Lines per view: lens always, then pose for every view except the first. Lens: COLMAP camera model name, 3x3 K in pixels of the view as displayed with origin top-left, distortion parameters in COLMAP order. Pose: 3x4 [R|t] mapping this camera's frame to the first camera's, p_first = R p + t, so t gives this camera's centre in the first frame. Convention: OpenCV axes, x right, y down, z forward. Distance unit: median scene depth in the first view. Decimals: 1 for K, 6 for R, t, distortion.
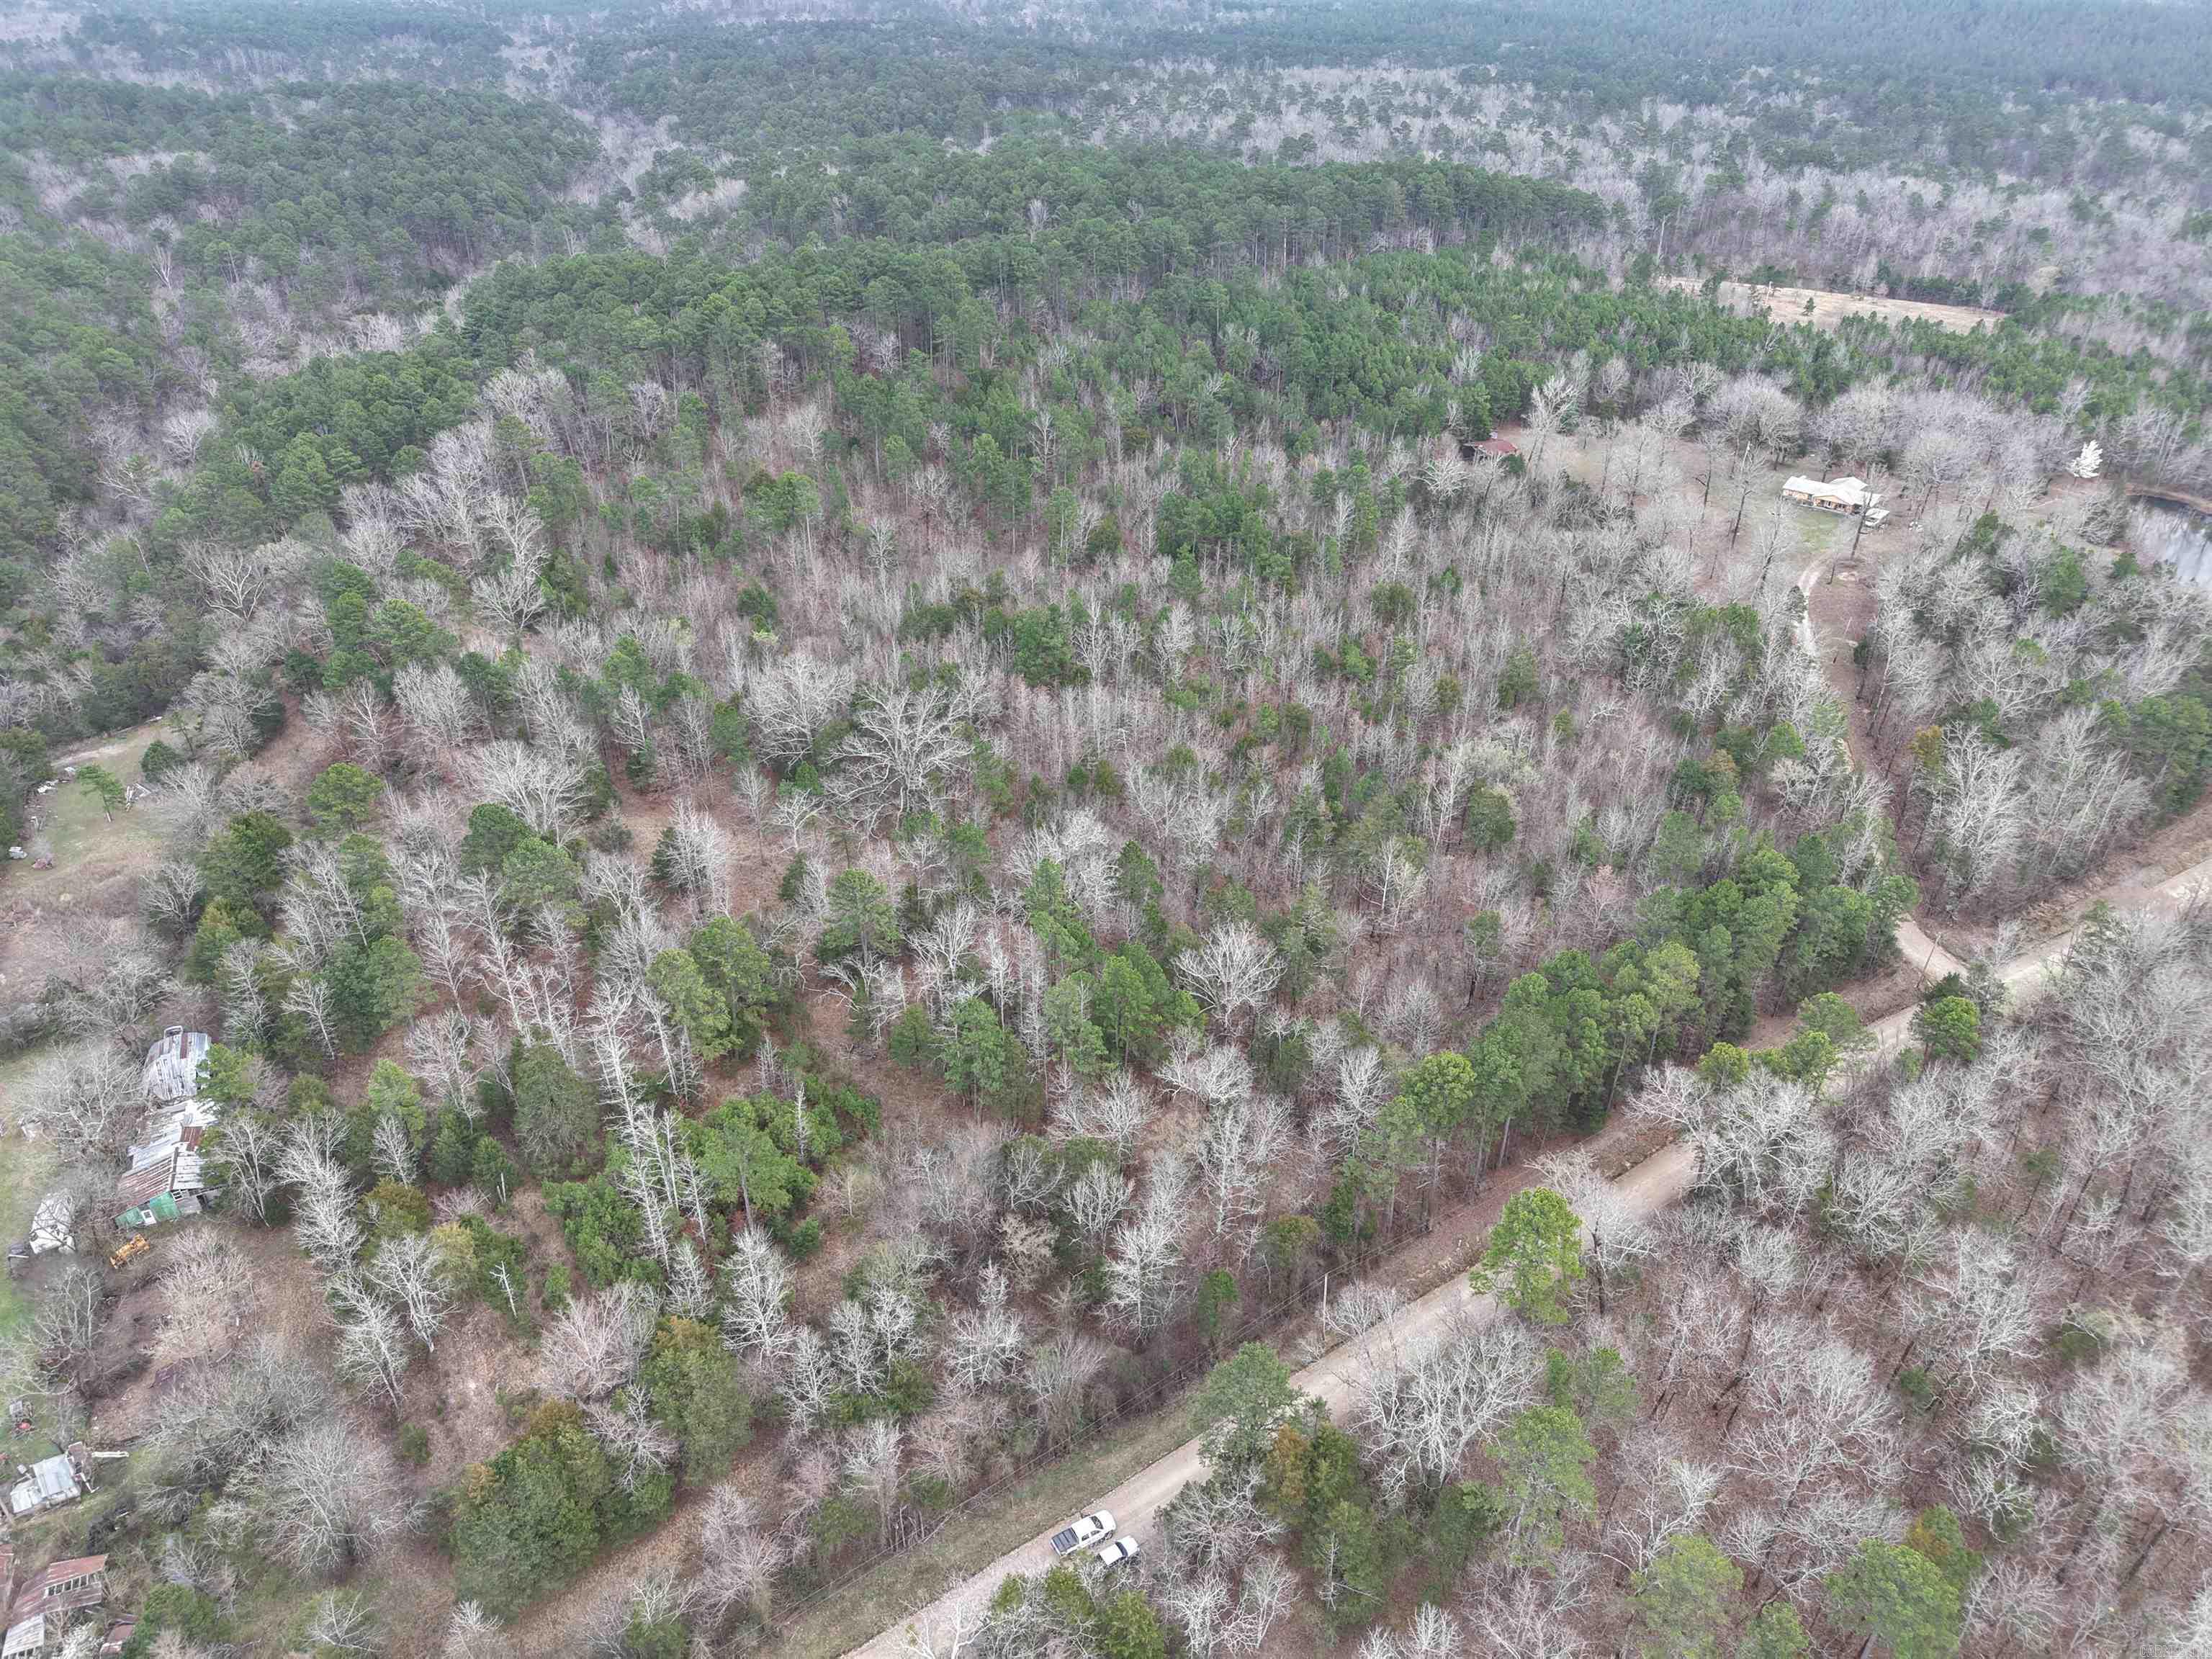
lens RADIAL K [[1545.0, 0, 1105.8], [0, 1545.0, 832.5], [0, 0, 1]] dist [0.018704, -0.002559]
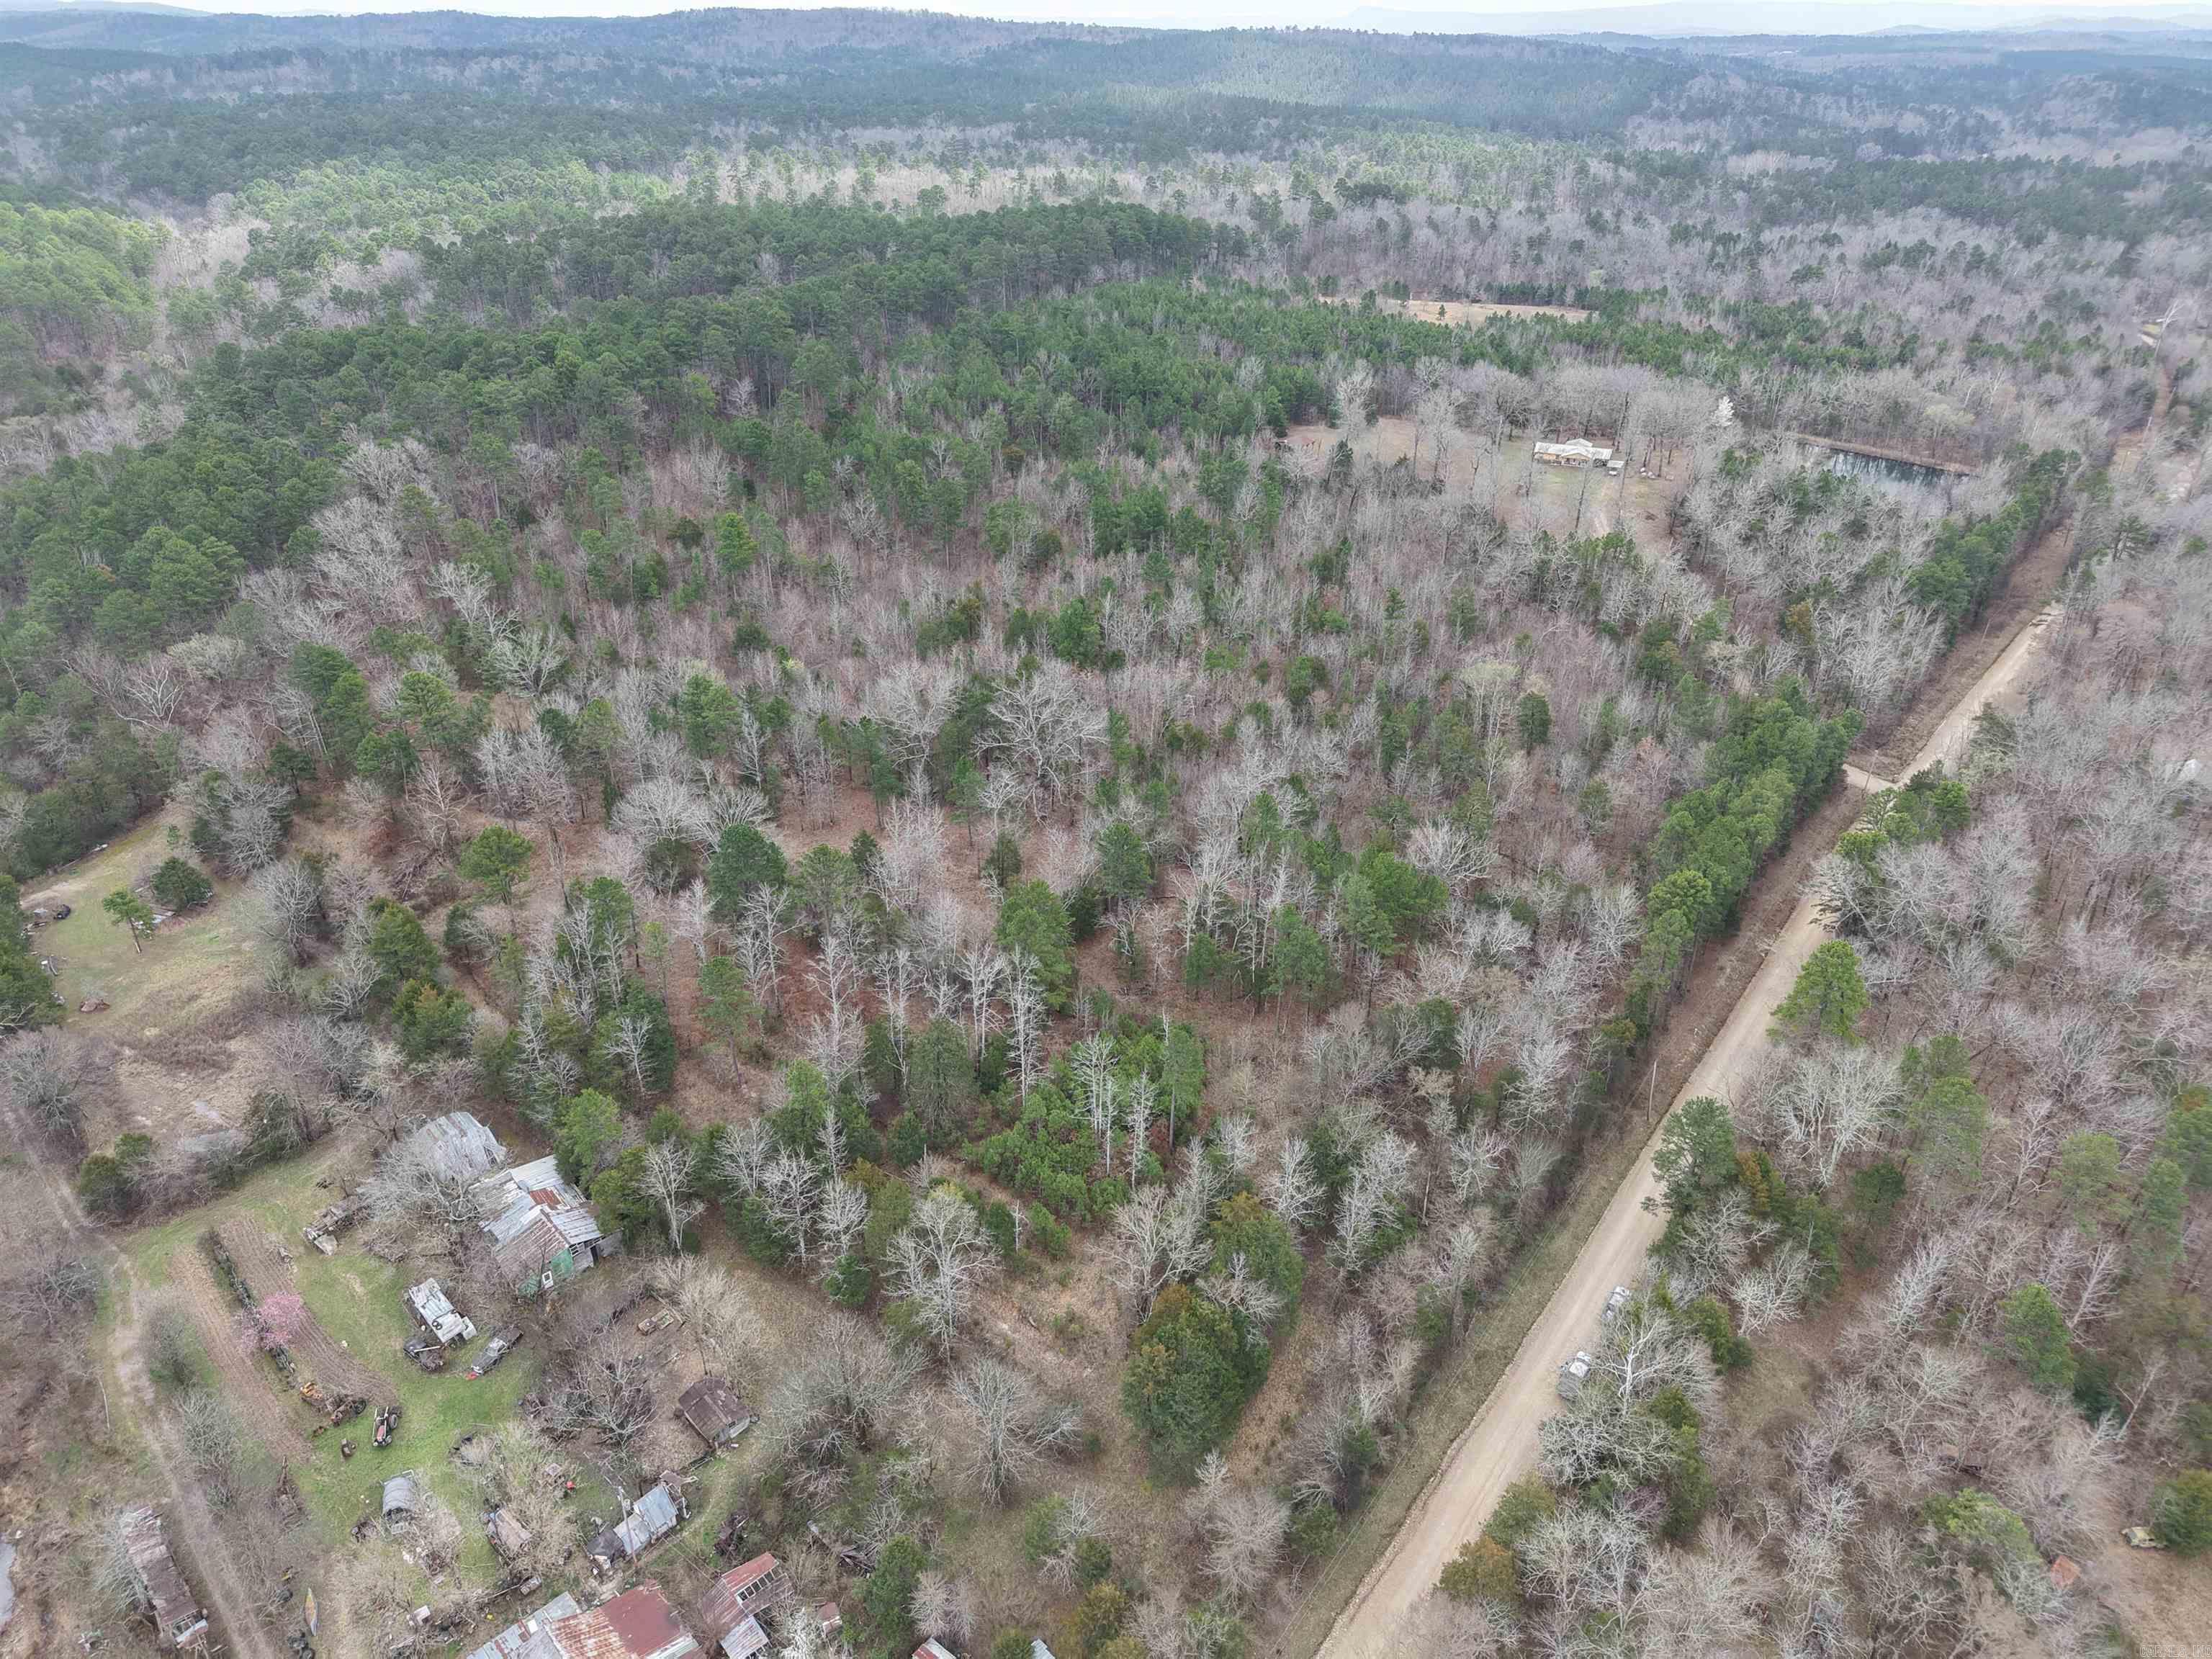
lens RADIAL K [[1545.0, 0, 1105.9], [0, 1545.0, 825.8], [0, 0, 1]] dist [0.018704, -0.002559]
pose [[0.940300, -0.158739, 0.301062, -0.304781], [0.170310, 0.985312, -0.012408, 0.022557], [-0.294671, 0.062941, 0.953524, -0.023709]]
